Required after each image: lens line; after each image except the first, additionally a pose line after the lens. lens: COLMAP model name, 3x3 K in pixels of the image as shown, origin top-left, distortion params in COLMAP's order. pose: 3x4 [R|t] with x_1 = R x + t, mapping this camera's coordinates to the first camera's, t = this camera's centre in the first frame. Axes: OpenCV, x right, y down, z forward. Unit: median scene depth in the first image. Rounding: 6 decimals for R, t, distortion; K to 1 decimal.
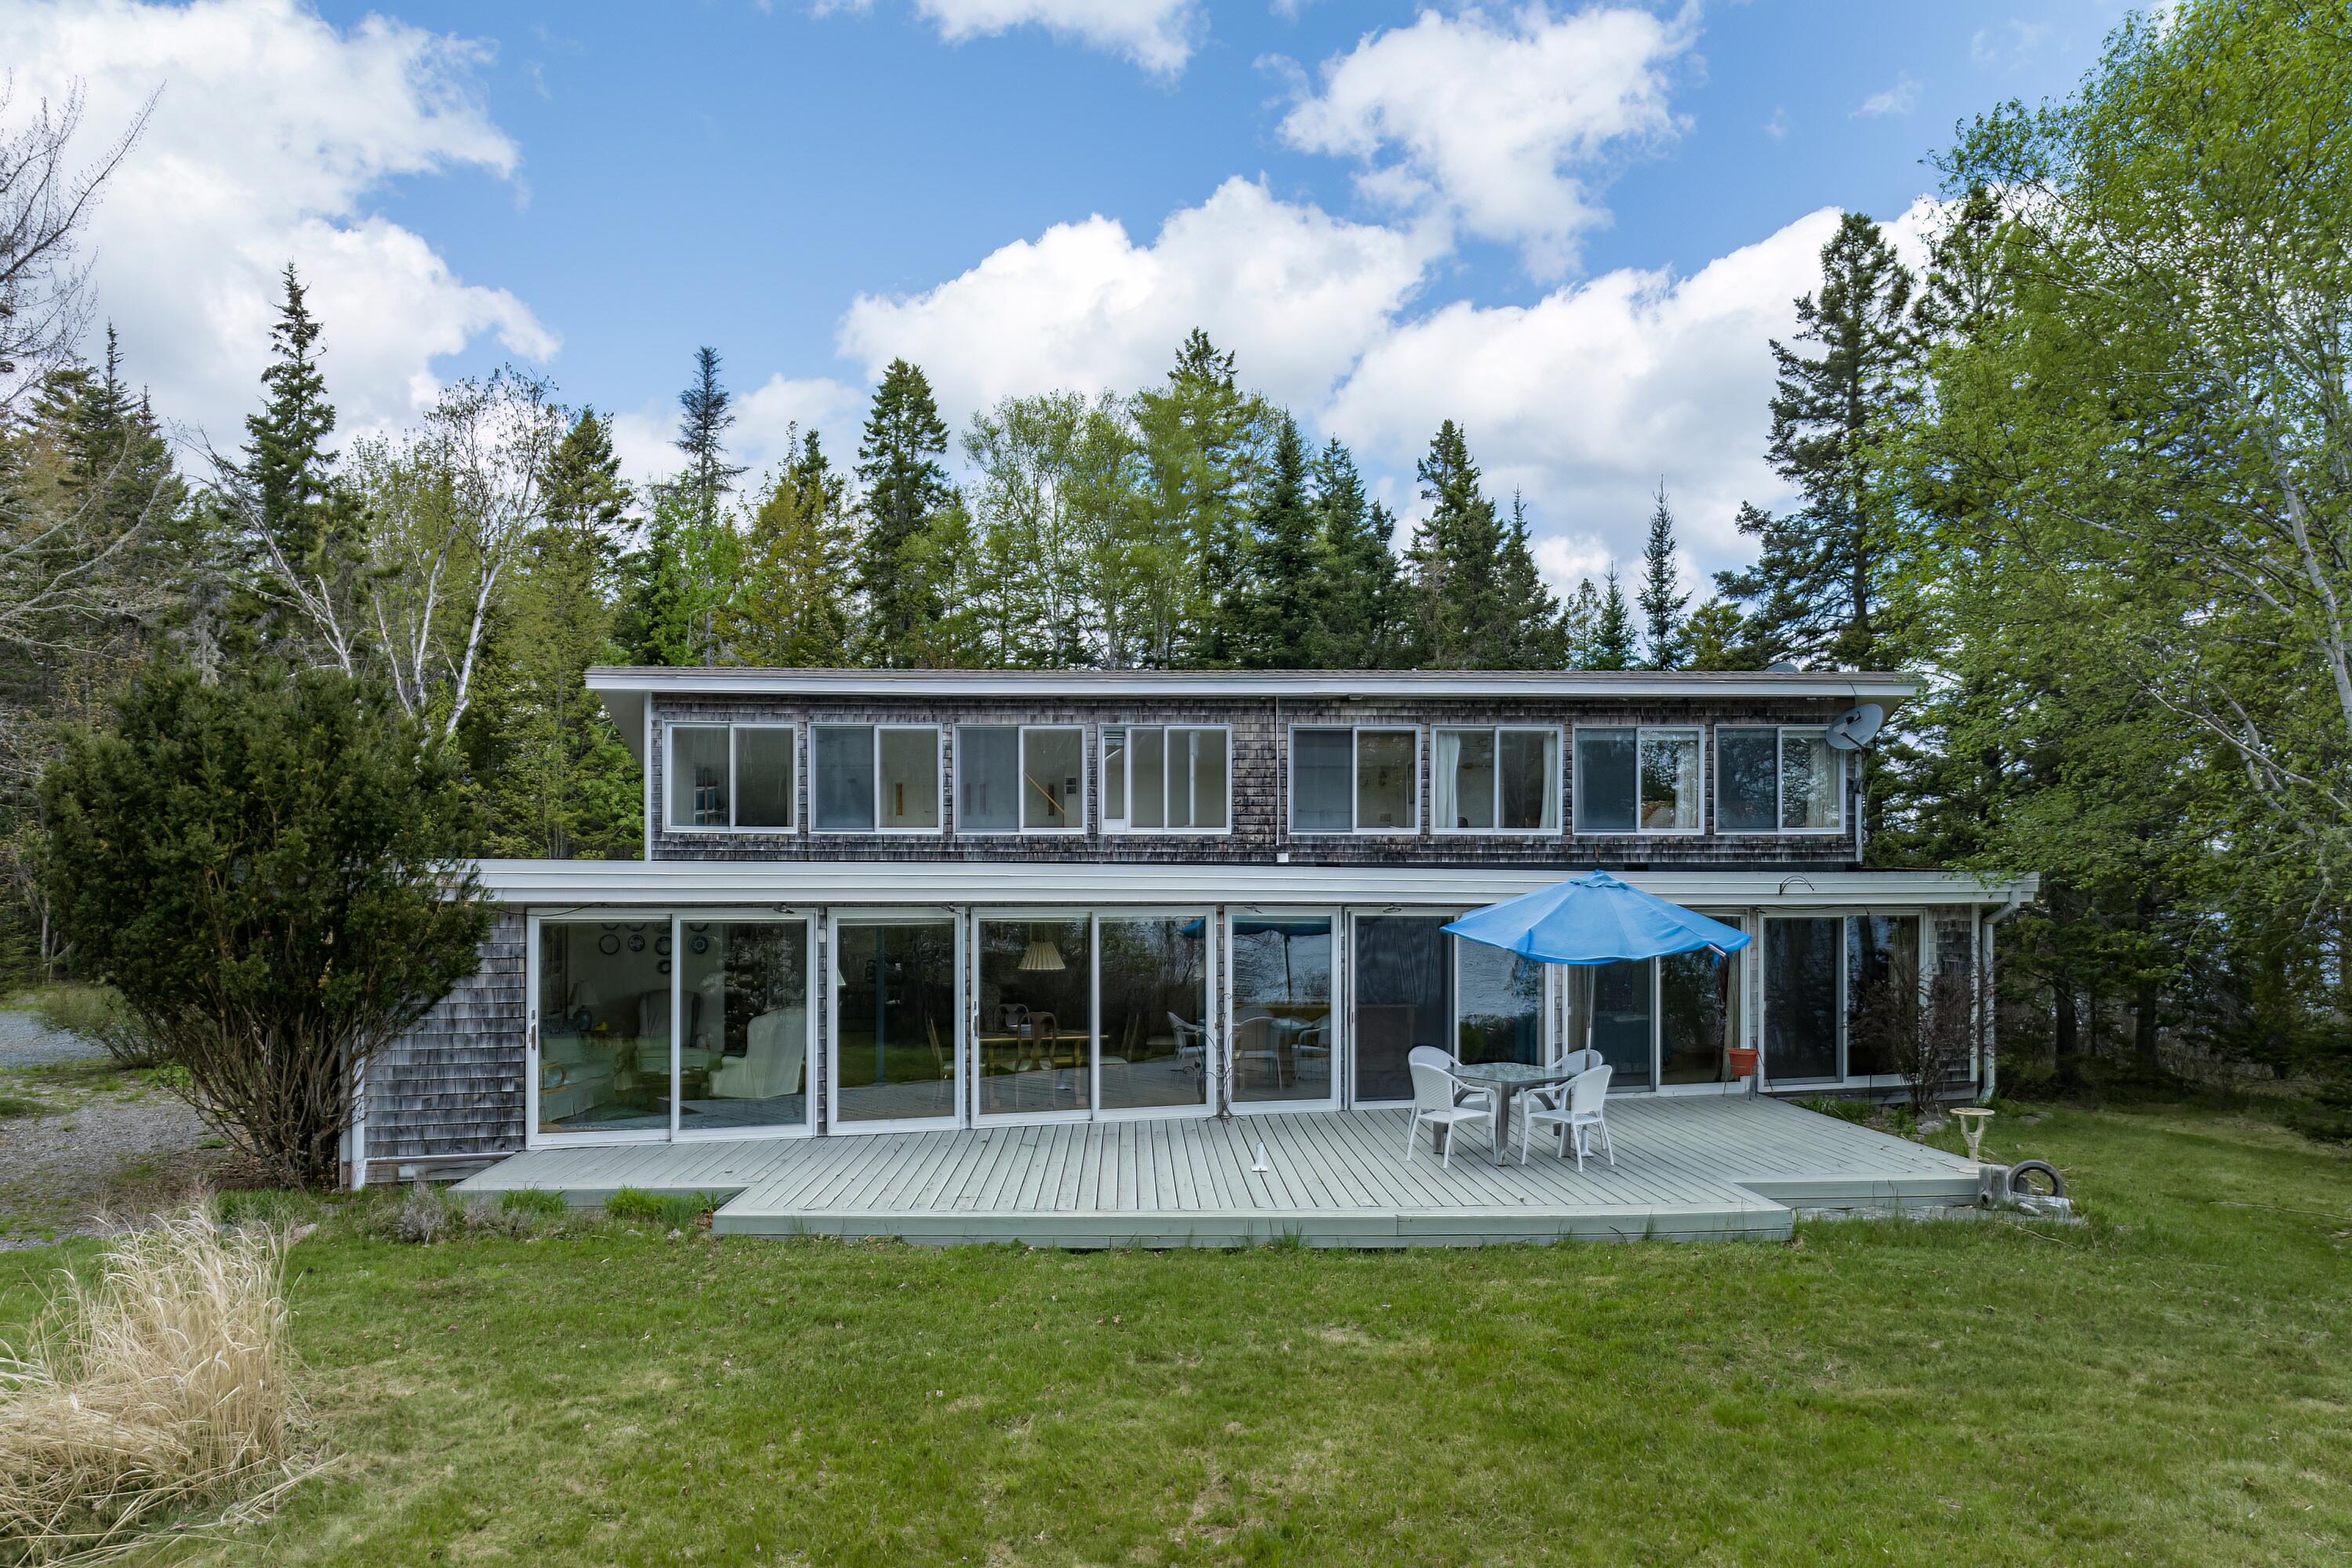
lens RADIAL K [[1631.2, 0, 1171.1], [0, 1631.2, 866.4], [0, 0, 1]] dist [-0.017684, -0.000123]
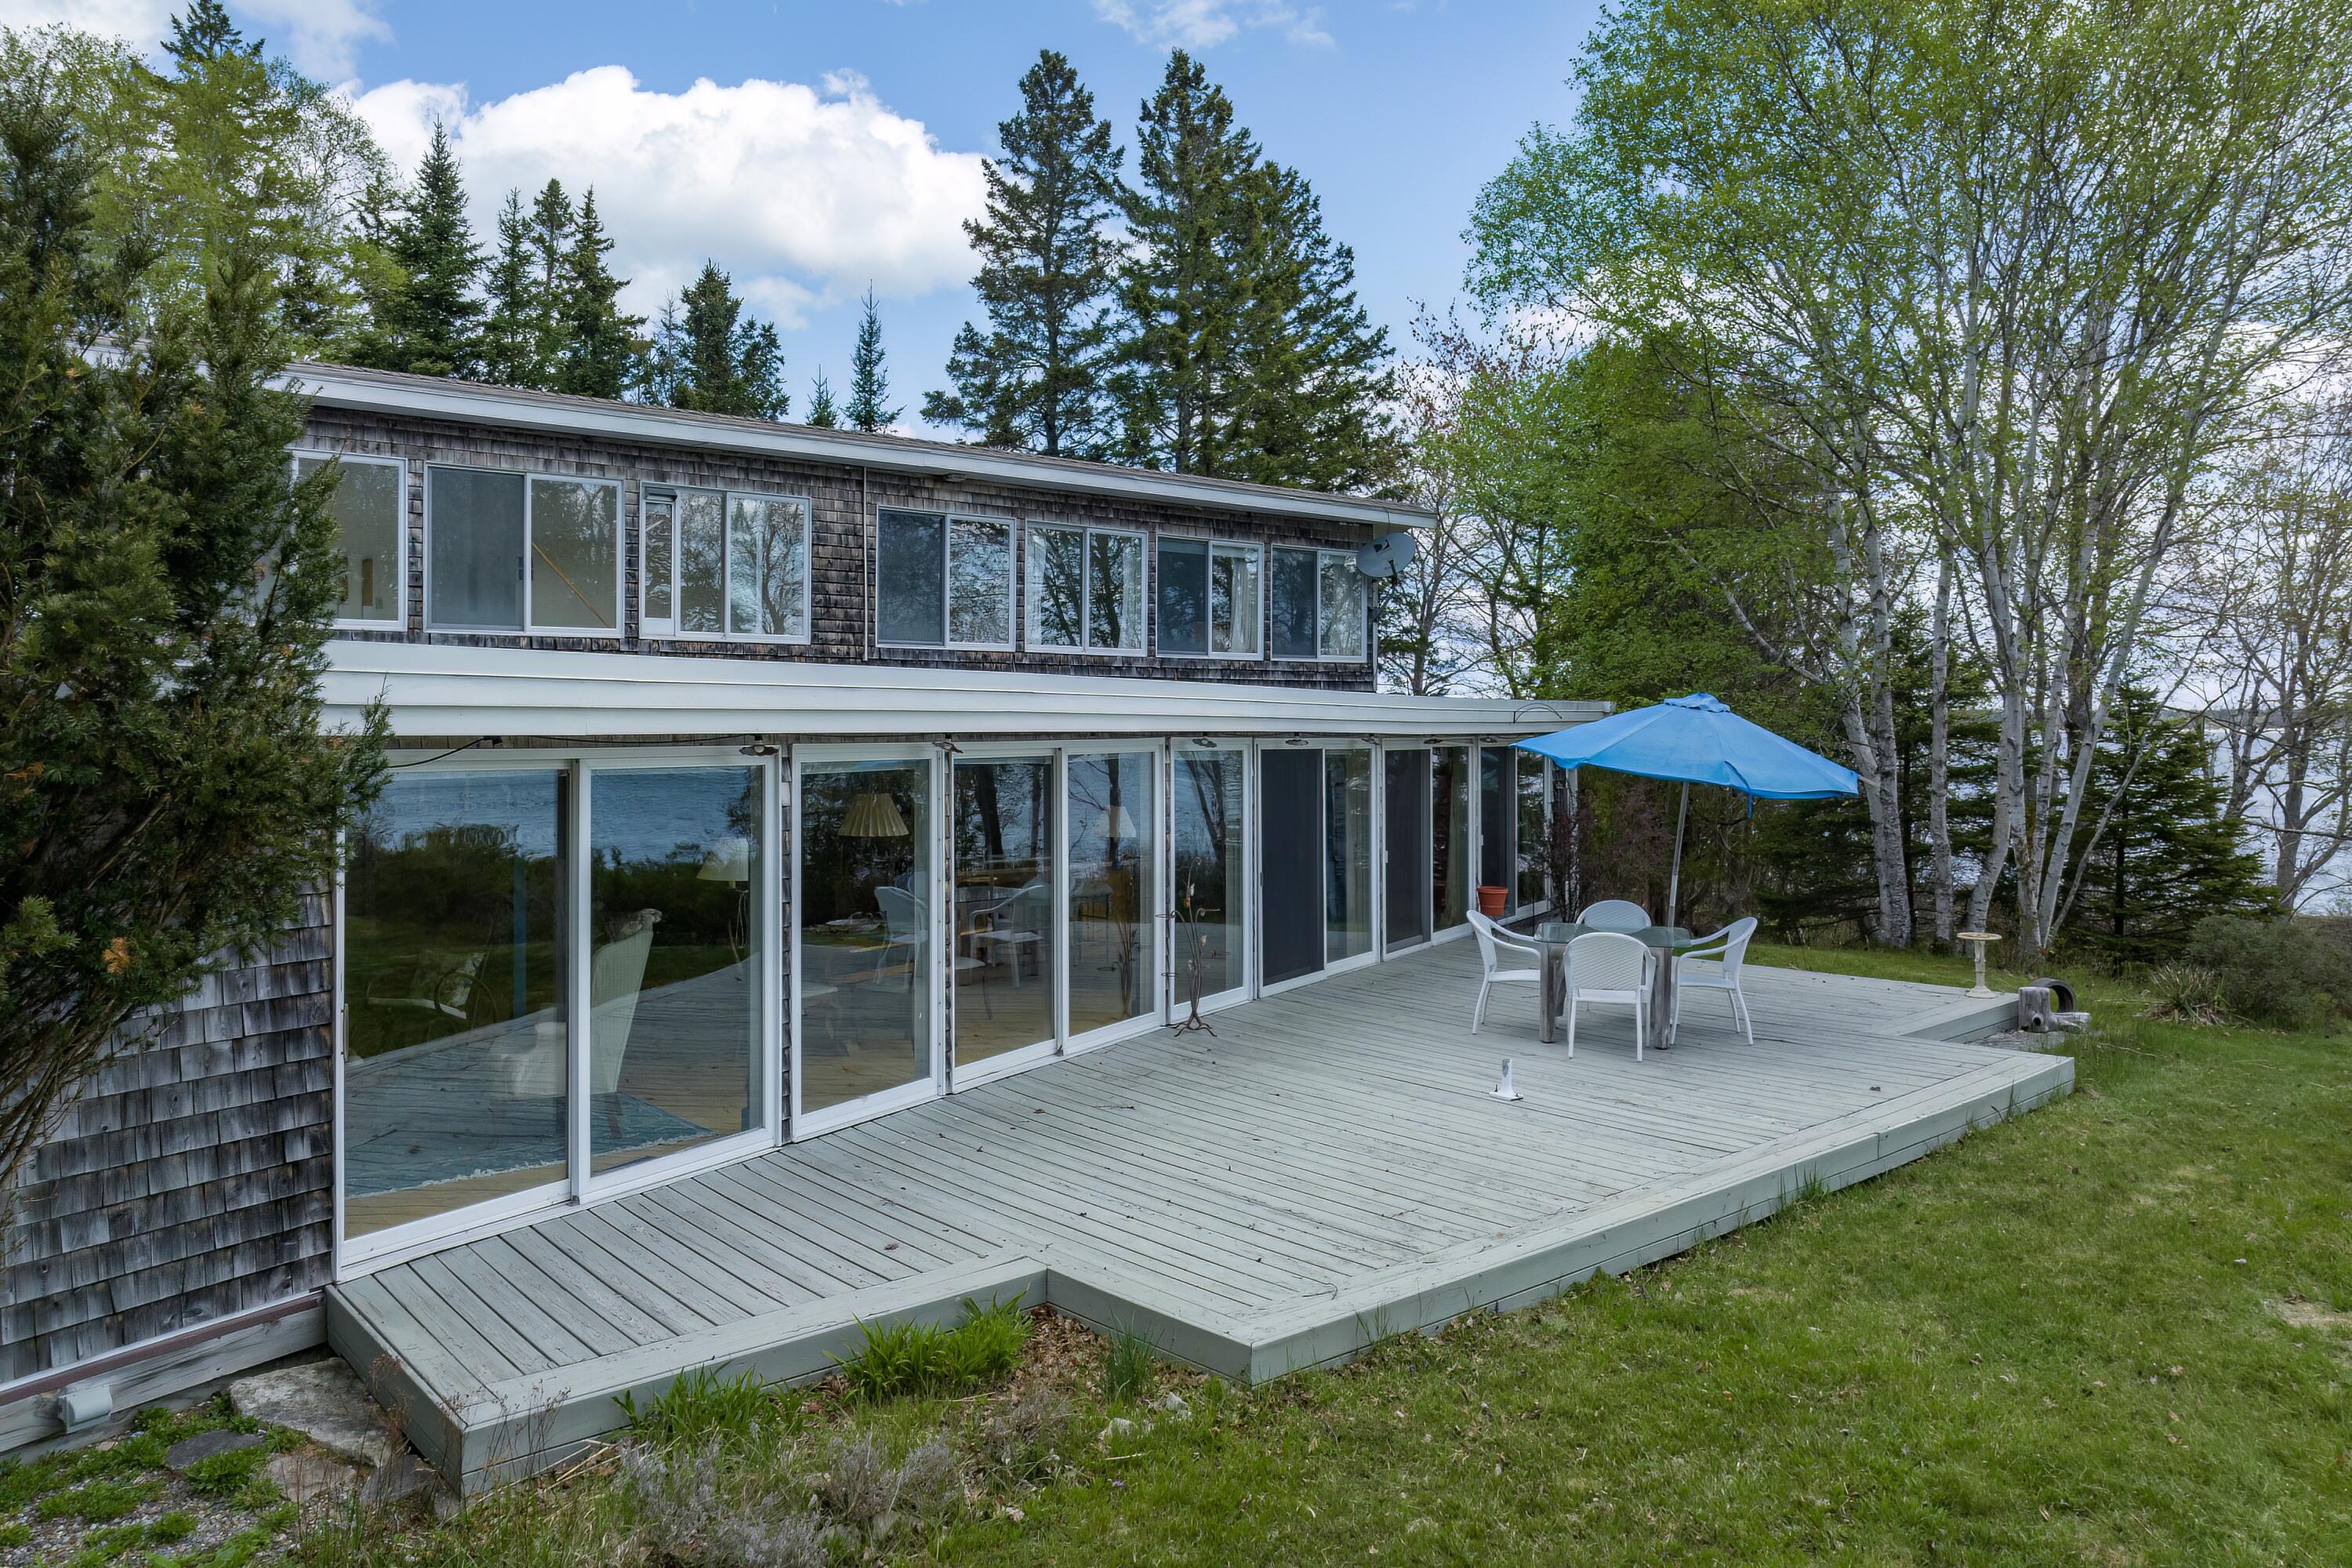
lens RADIAL K [[1629.9, 0, 1174.5], [0, 1629.9, 733.4], [0, 0, 1]] dist [-0.038277, 0.035934]
pose [[0.777933, -0.003552, 0.628337, -0.304534], [-0.009795, 0.999794, 0.017779, 0.006814], [-0.628271, -0.019985, 0.777738, 0.308887]]
